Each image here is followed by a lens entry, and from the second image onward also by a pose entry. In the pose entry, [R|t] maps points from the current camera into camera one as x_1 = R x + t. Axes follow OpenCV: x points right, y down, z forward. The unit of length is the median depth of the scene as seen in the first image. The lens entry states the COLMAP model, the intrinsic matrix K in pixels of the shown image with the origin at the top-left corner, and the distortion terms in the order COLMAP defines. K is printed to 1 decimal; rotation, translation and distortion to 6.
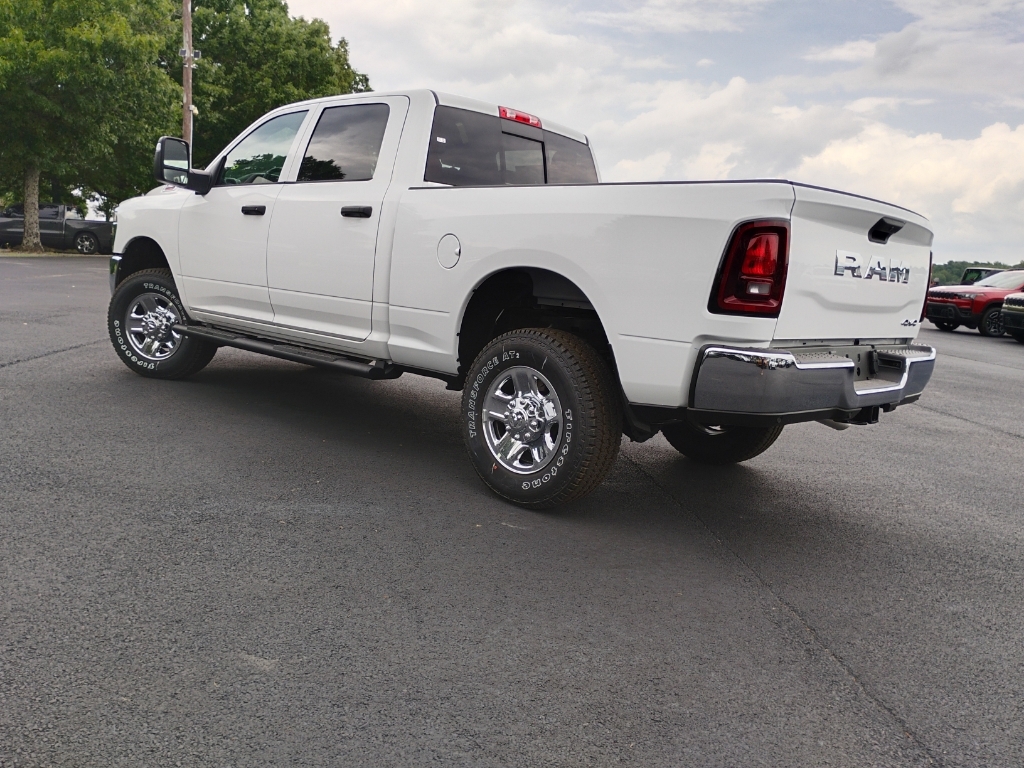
lens RADIAL K [[872.4, 0, 512.0], [0, 872.4, 384.0], [0, 0, 1]] dist [0.091262, -0.131293]
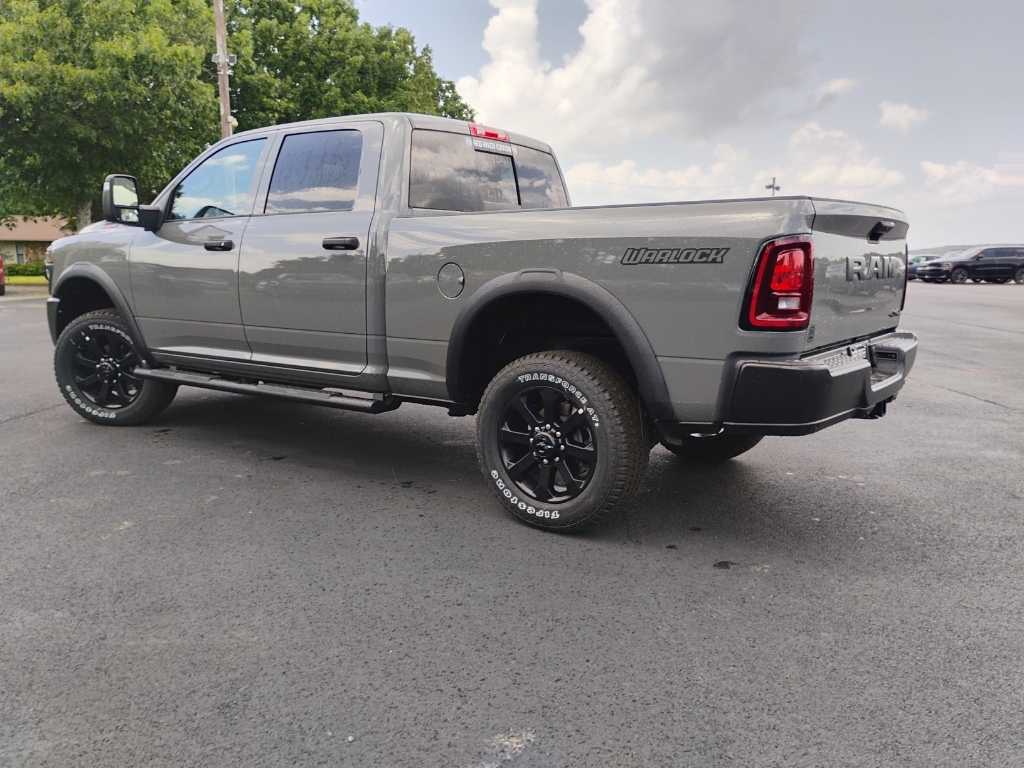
lens RADIAL K [[872.4, 0, 512.0], [0, 872.4, 384.0], [0, 0, 1]] dist [0.091262, -0.131293]
pose [[0.989970, -0.092652, 0.106656, -0.110189], [0.090792, 0.995623, 0.022174, -0.047368], [-0.108244, -0.012268, 0.994049, 0.011469]]
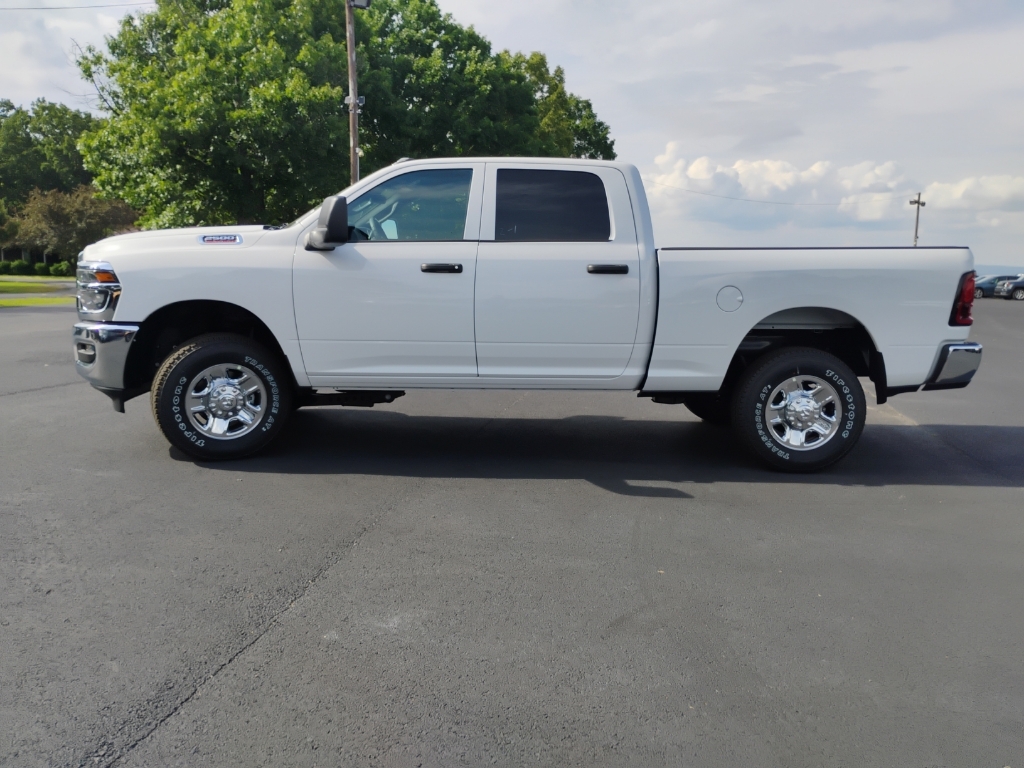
lens RADIAL K [[872.4, 0, 512.0], [0, 872.4, 384.0], [0, 0, 1]] dist [0.091262, -0.131293]
pose [[0.697698, -0.171912, 0.695459, -1.140365], [0.133976, 0.984964, 0.109069, -0.196421], [-0.703753, 0.017077, 0.710239, 0.274080]]
